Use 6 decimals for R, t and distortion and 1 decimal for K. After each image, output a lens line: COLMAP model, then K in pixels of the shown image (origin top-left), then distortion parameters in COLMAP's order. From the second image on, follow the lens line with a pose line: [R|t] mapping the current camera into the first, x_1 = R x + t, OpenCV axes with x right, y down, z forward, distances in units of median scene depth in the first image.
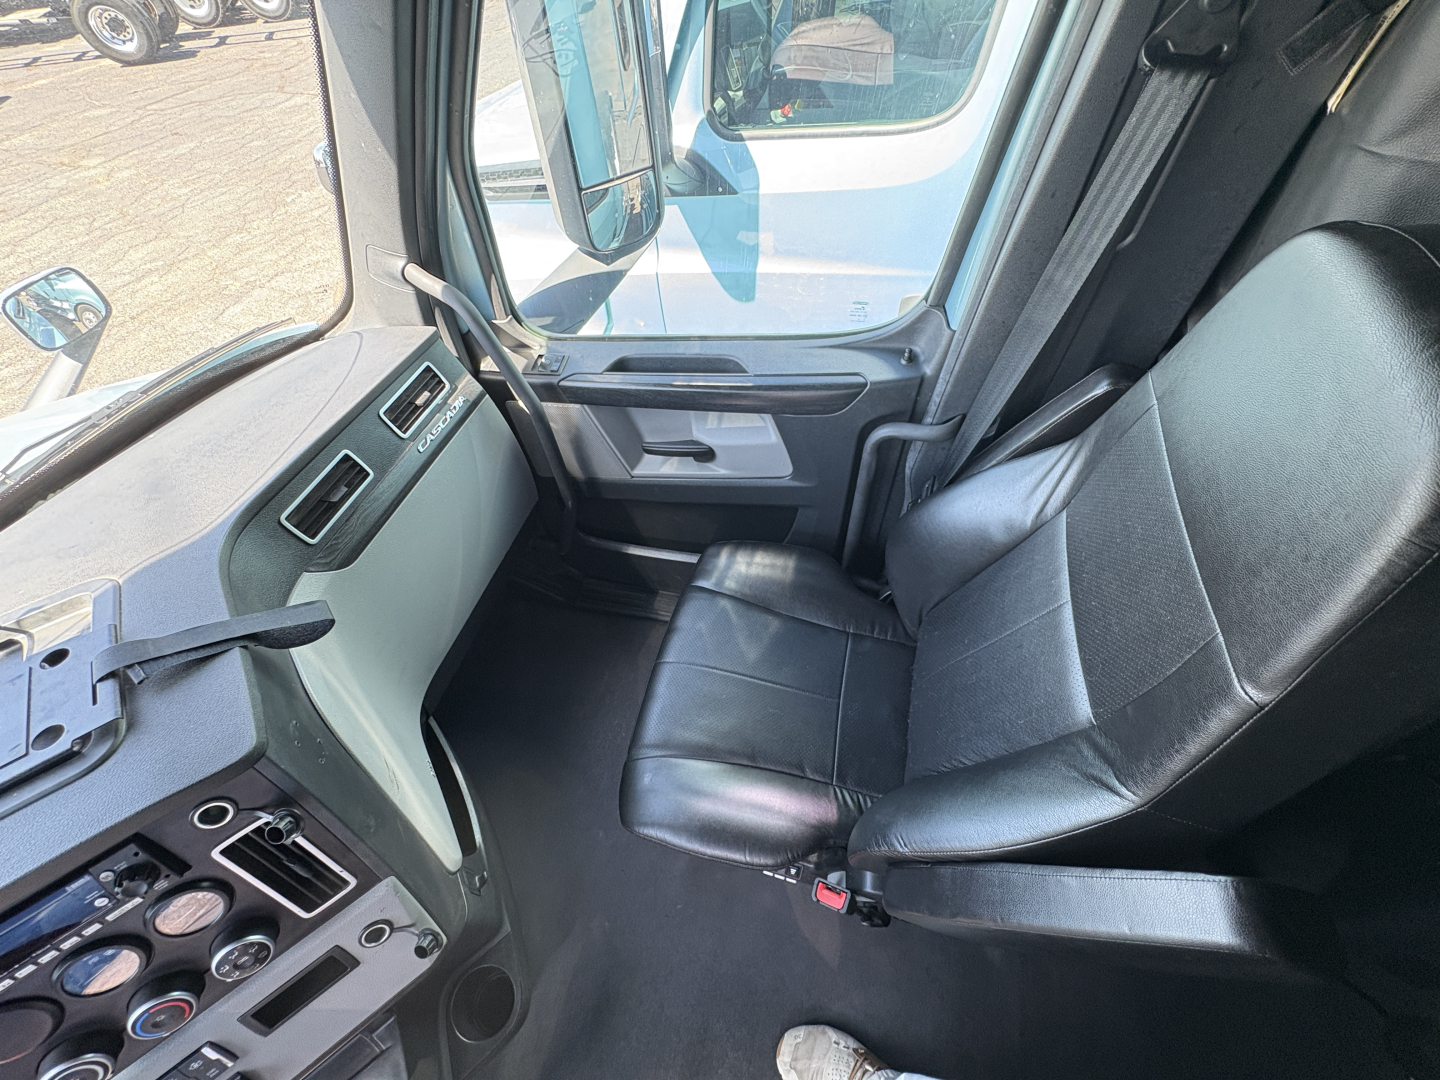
lens RADIAL K [[579.0, 0, 720.1], [0, 579.0, 542.3], [0, 0, 1]] dist [0.001368, 0.000288]
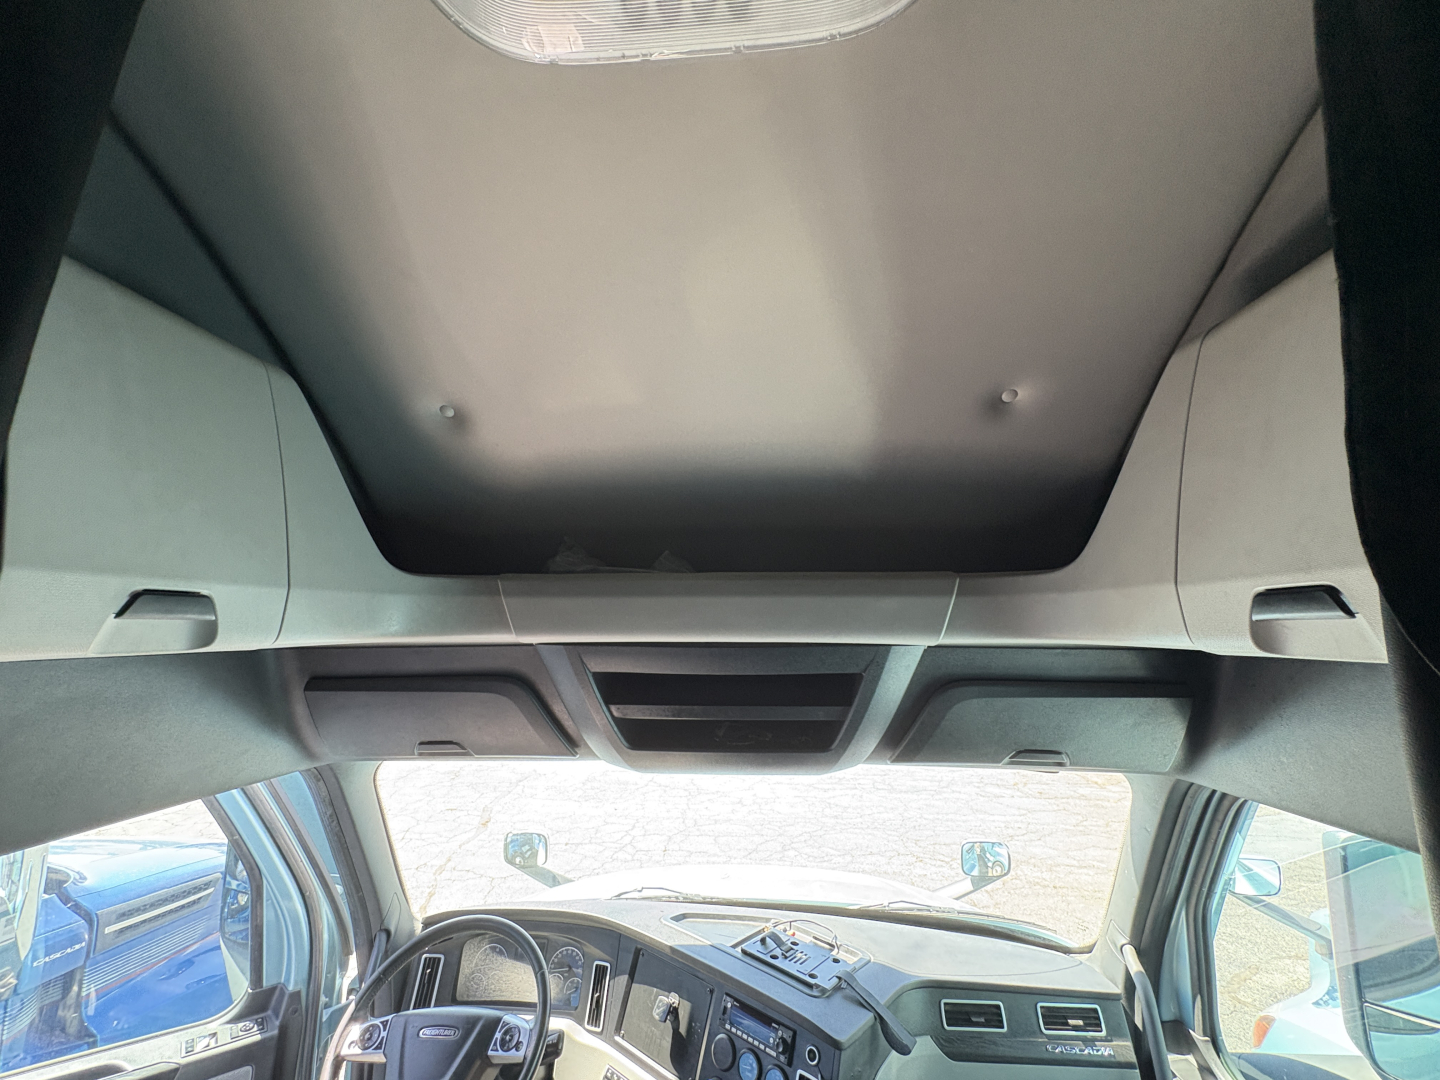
lens RADIAL K [[579.0, 0, 721.3], [0, 579.0, 539.0], [0, 0, 1]] dist [0.001368, 0.000288]
pose [[0.203269, -0.096530, -0.974353, 0.904913], [-0.778606, 0.587447, -0.220632, 0.044200], [0.593678, 0.803485, 0.044251, -0.573660]]
